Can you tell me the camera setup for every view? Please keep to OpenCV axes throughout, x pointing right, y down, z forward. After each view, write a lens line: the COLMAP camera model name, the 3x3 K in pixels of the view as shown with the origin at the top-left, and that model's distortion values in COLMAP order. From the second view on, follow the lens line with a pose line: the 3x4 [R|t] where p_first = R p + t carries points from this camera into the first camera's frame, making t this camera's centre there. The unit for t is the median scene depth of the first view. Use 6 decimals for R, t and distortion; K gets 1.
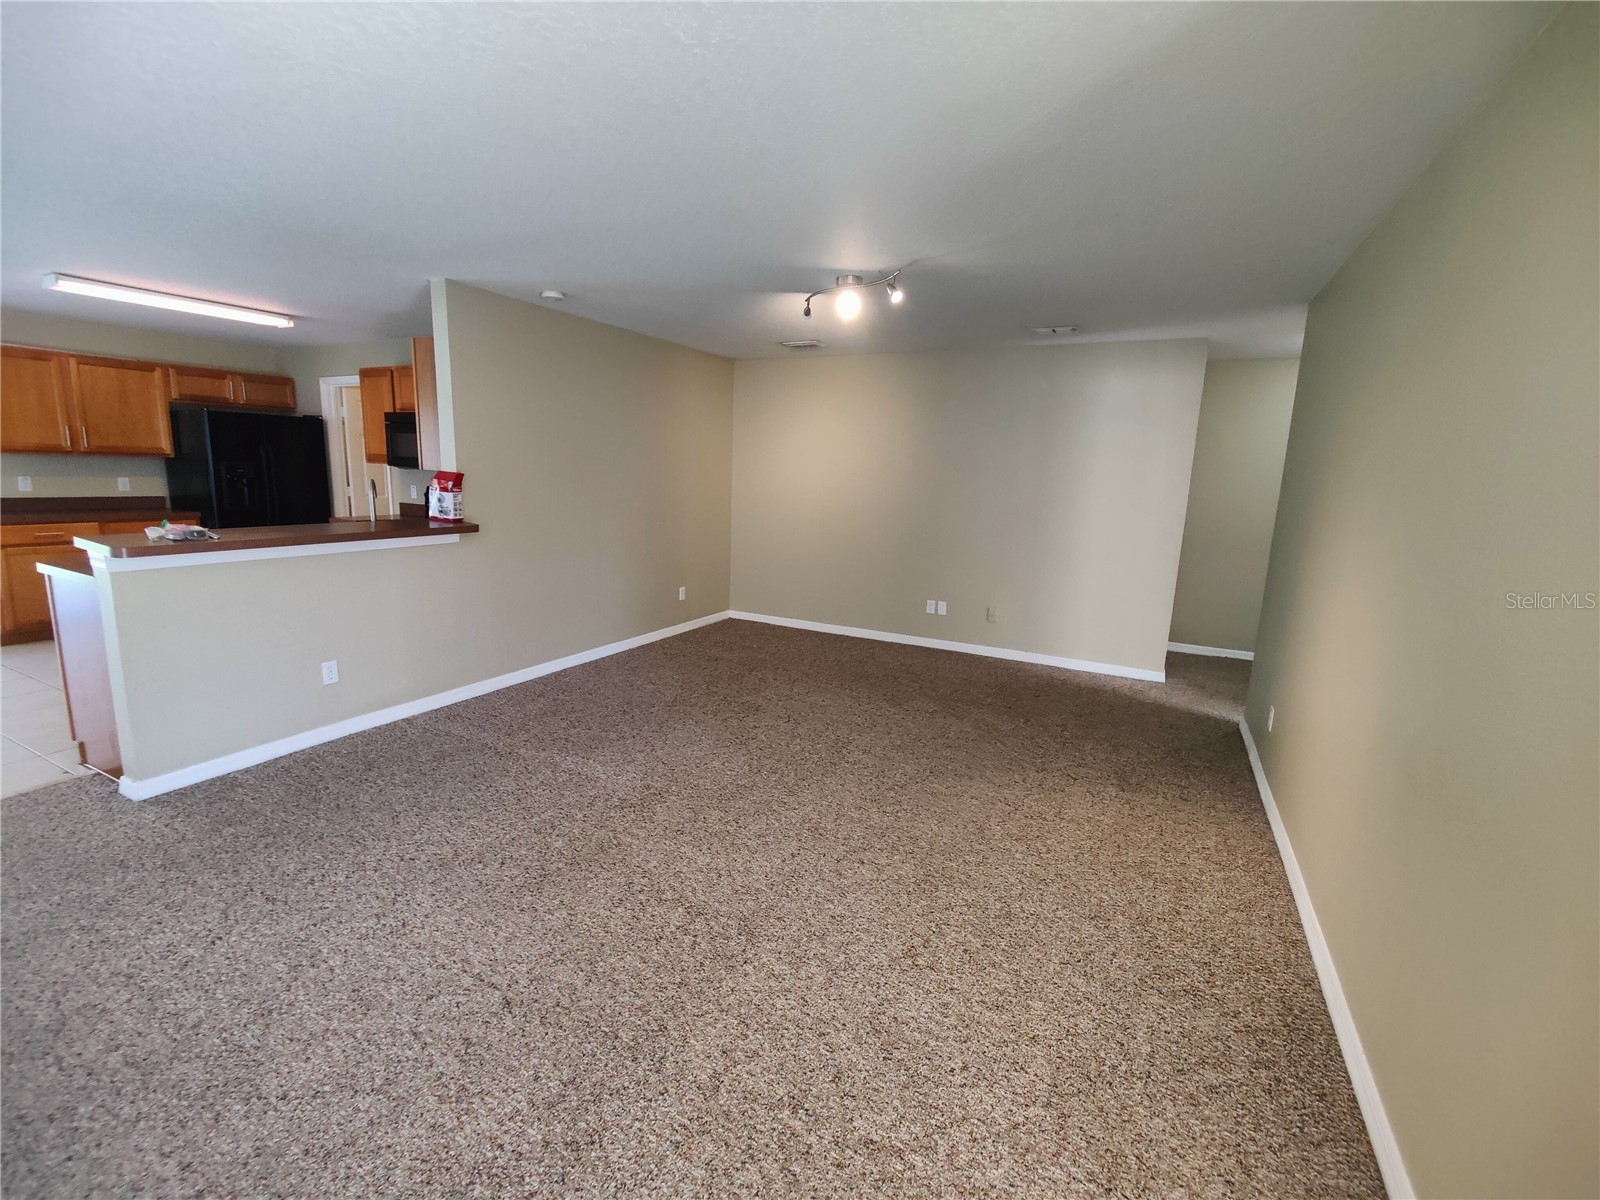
lens RADIAL K [[690.1, 0, 799.2], [0, 690.1, 594.2], [0, 0, 1]] dist [0.026621, -0.018505]
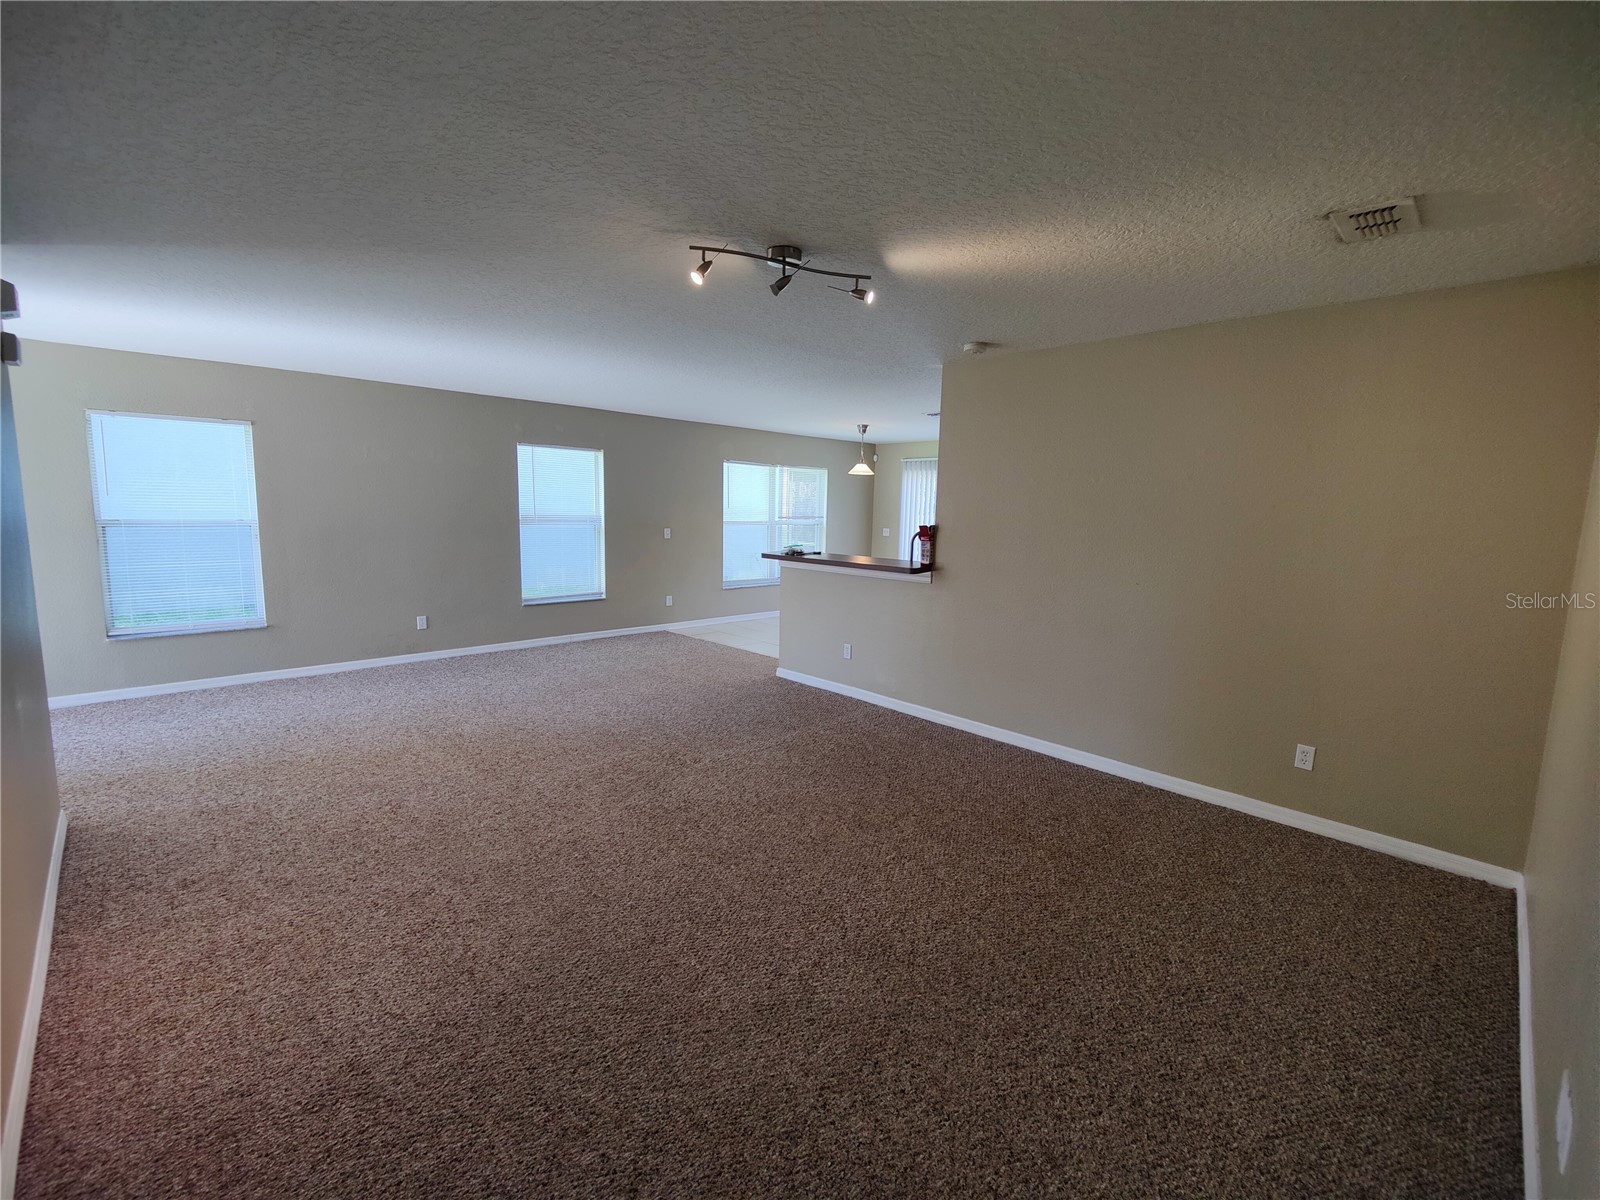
lens RADIAL K [[687.8, 0, 801.8], [0, 687.8, 596.1], [0, 0, 1]] dist [0.041215, -0.032998]
pose [[-0.313729, 0.081881, -0.945976, 0.750307], [-0.204080, 0.967176, 0.151398, -0.204978], [0.927322, 0.240552, -0.286721, 1.244530]]
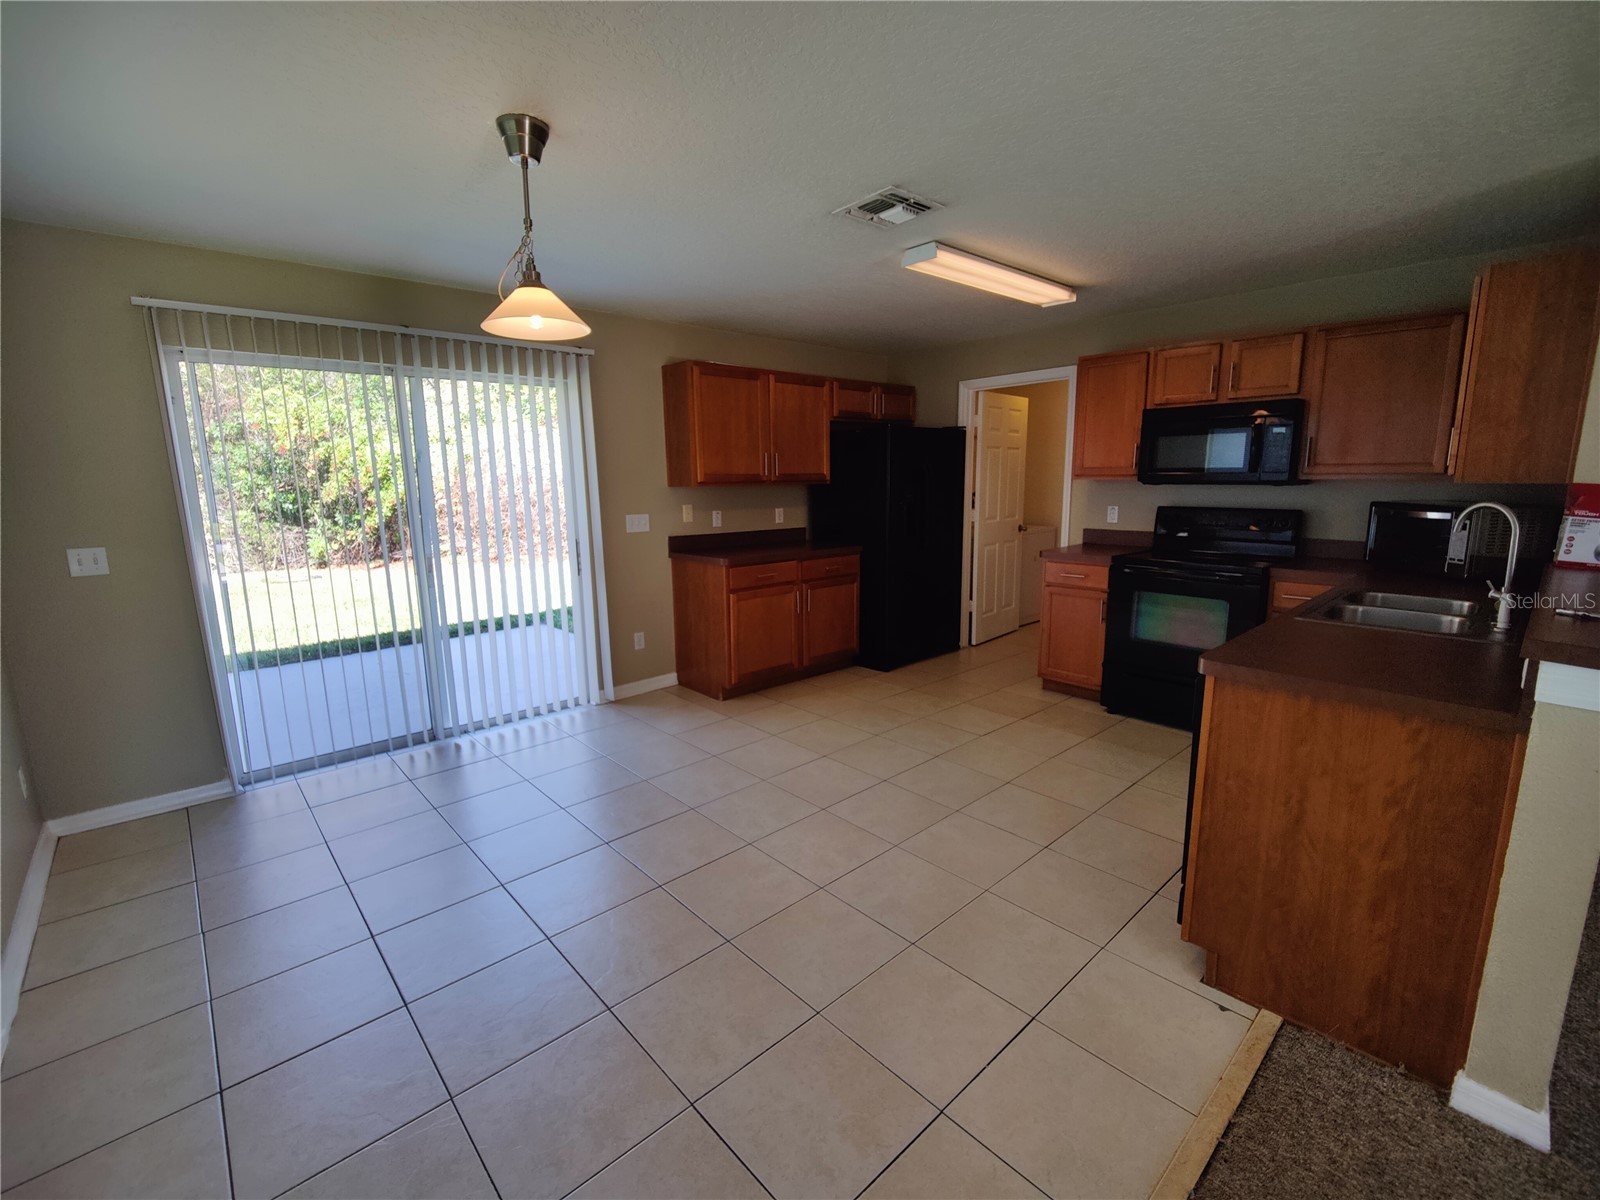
lens RADIAL K [[692.5, 0, 803.0], [0, 692.5, 599.2], [0, 0, 1]] dist [0.034696, -0.024218]
pose [[0.939897, 0.015150, -0.341122, -0.999663], [-0.017070, 0.999851, -0.002625, -0.074219], [0.341032, 0.008290, 0.940015, 0.257092]]
